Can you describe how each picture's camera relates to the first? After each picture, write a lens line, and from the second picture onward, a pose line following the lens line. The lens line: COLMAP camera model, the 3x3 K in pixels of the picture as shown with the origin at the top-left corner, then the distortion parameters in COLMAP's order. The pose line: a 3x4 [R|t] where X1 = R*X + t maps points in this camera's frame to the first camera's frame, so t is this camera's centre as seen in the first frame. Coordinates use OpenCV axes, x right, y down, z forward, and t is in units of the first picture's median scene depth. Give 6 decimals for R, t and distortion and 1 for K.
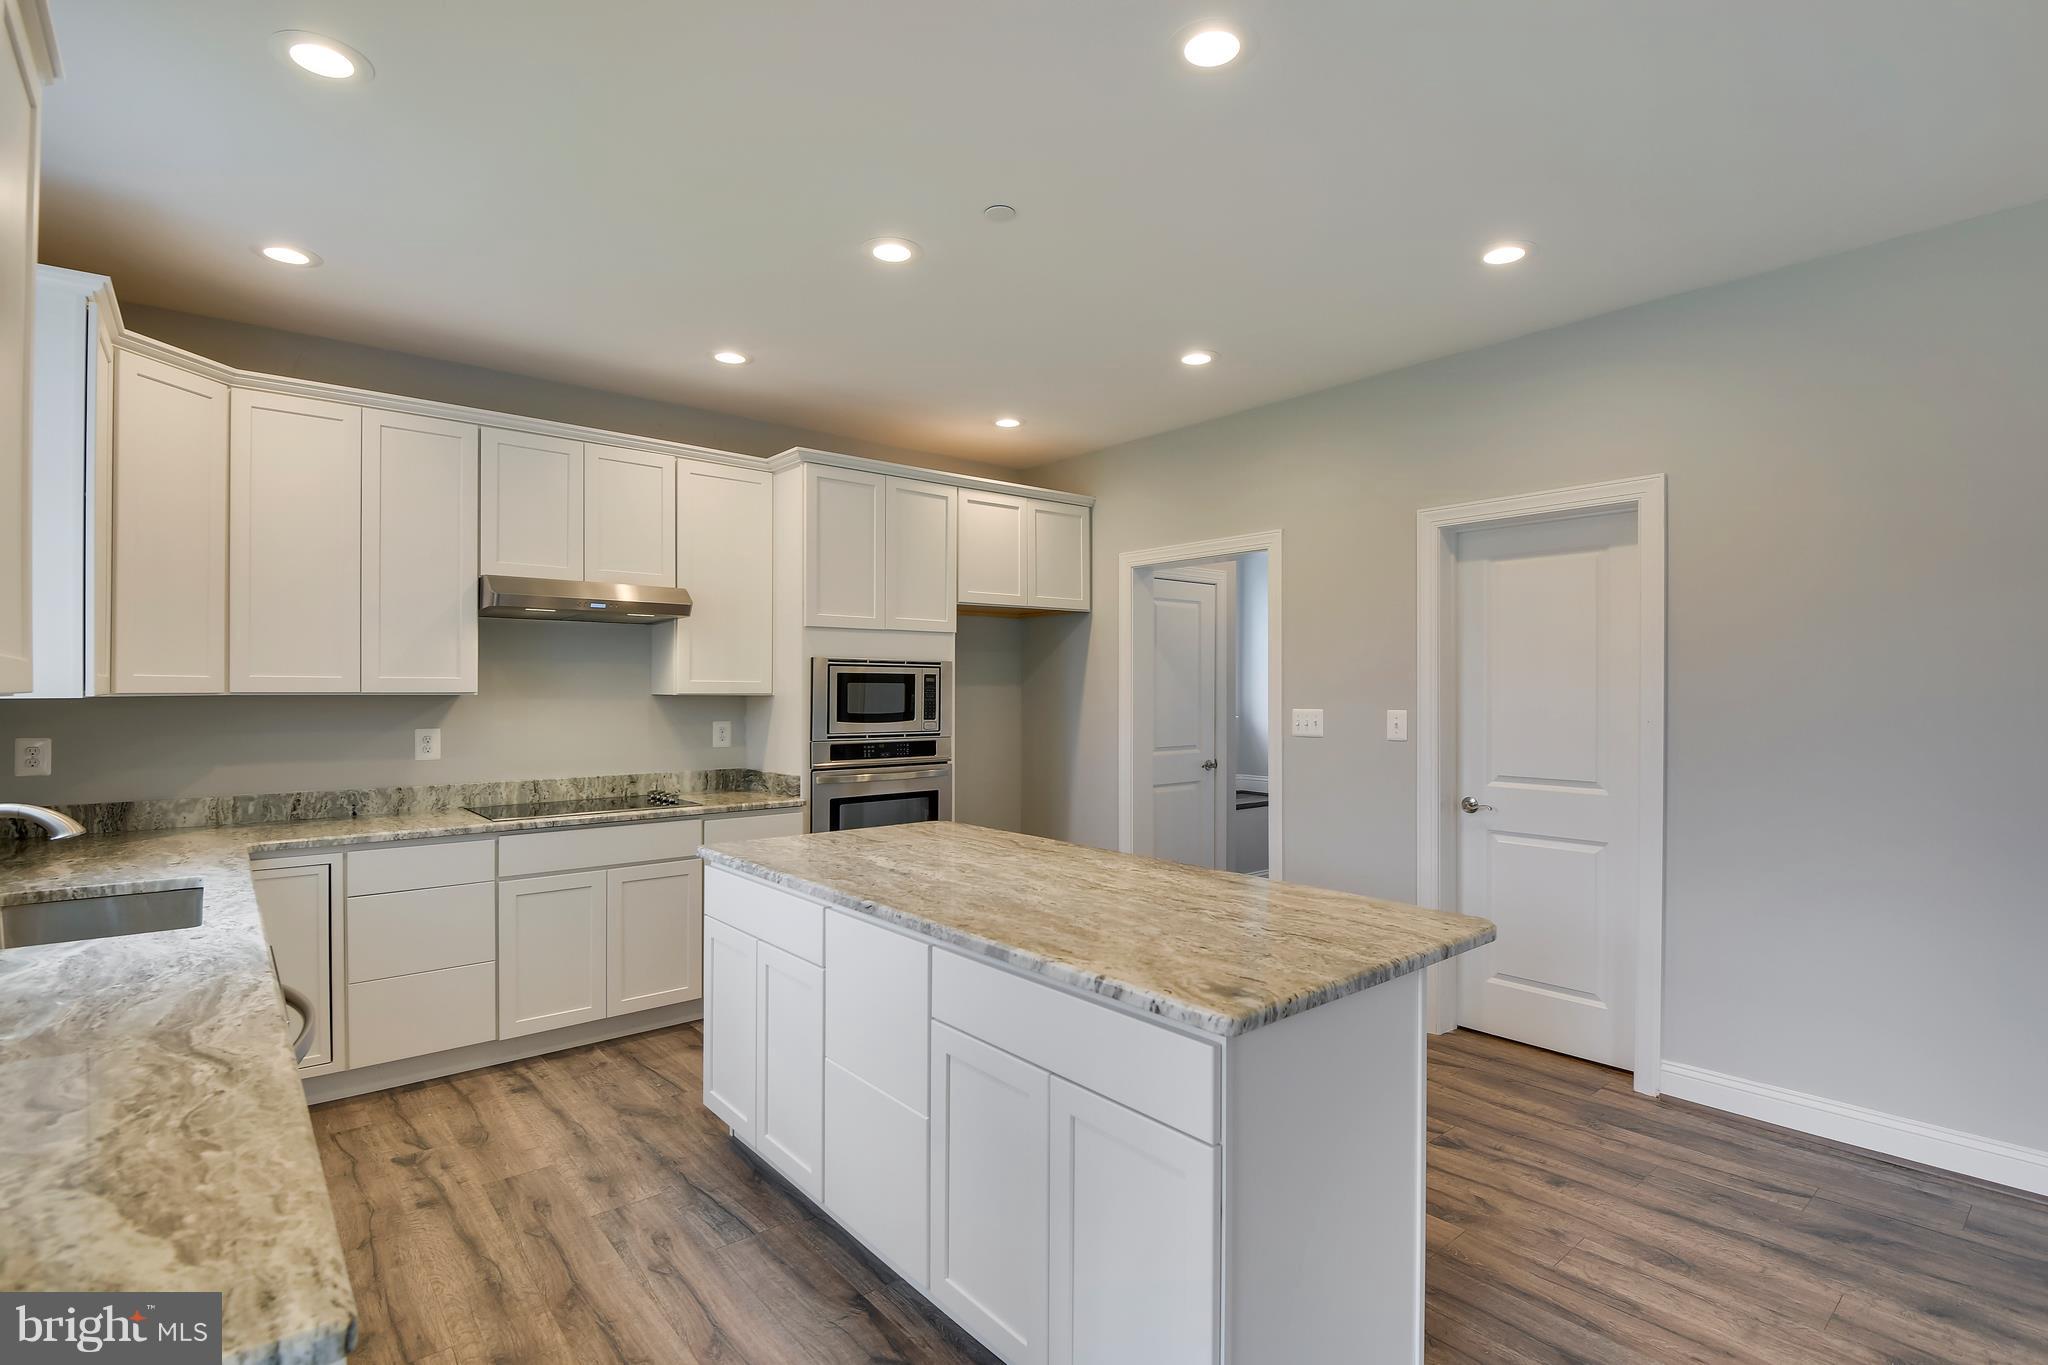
lens RADIAL K [[959.9, 0, 1009.8], [0, 959.9, 688.6], [0, 0, 1]] dist [-0.004865, -0.004409]
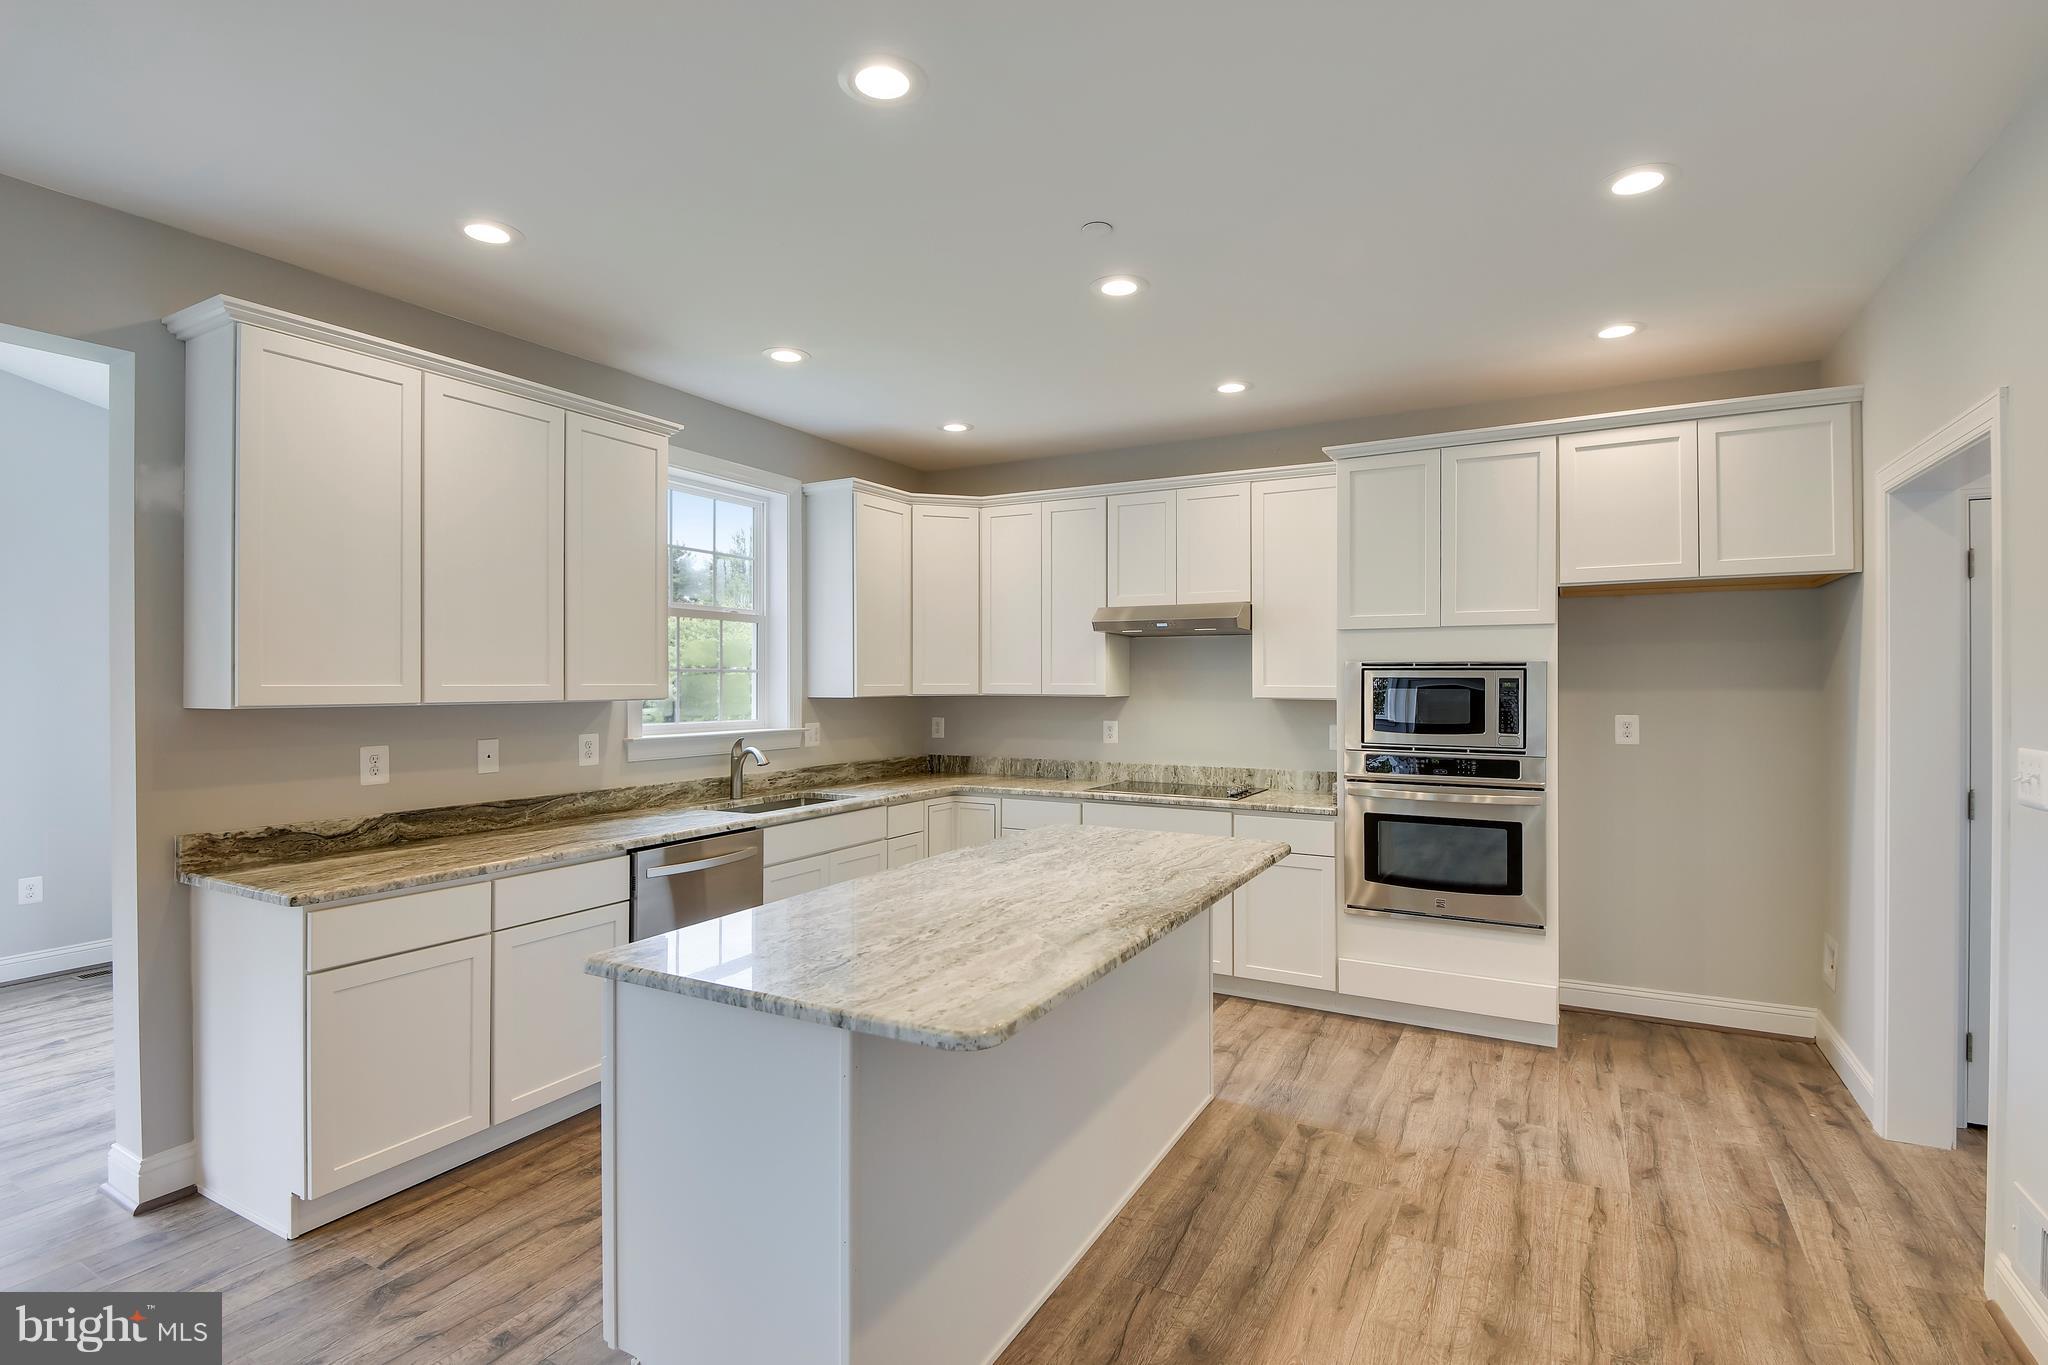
lens RADIAL K [[974.1, 0, 1041.8], [0, 974.1, 678.7], [0, 0, 1]] dist [0.016510, -0.003836]
pose [[0.371063, 0.001394, -0.928607, 0.611717], [0.003515, 0.999990, 0.002905, -0.020812], [0.928601, -0.004342, 0.371054, 0.371585]]
